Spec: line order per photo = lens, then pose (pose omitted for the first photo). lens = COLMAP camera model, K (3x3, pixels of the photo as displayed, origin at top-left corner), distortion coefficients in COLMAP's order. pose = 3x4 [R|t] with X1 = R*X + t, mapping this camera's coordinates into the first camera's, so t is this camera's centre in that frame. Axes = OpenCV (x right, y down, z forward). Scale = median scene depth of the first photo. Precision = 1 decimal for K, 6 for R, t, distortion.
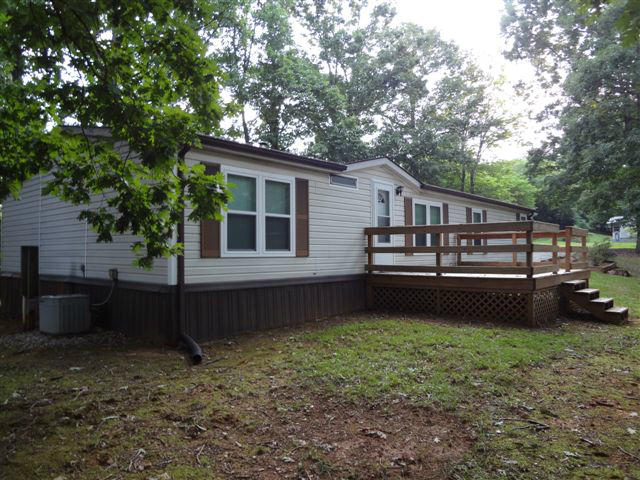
lens RADIAL K [[466.2, 0, 323.2], [0, 466.2, 244.3], [0, 0, 1]] dist [-0.057151, 0.001726]
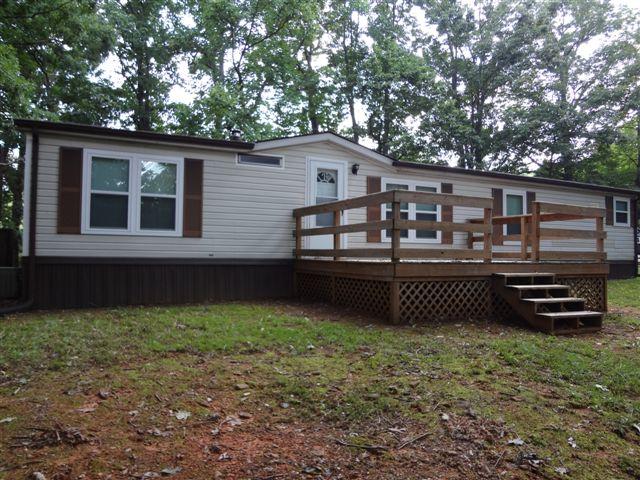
lens RADIAL K [[466.2, 0, 320.9], [0, 466.2, 236.6], [0, 0, 1]] dist [-0.057151, 0.001726]
pose [[0.920078, -0.000451, -0.391735, 0.594958], [-0.006959, 0.999823, -0.017496, 0.041182], [0.391673, 0.018824, 0.919912, 0.194544]]
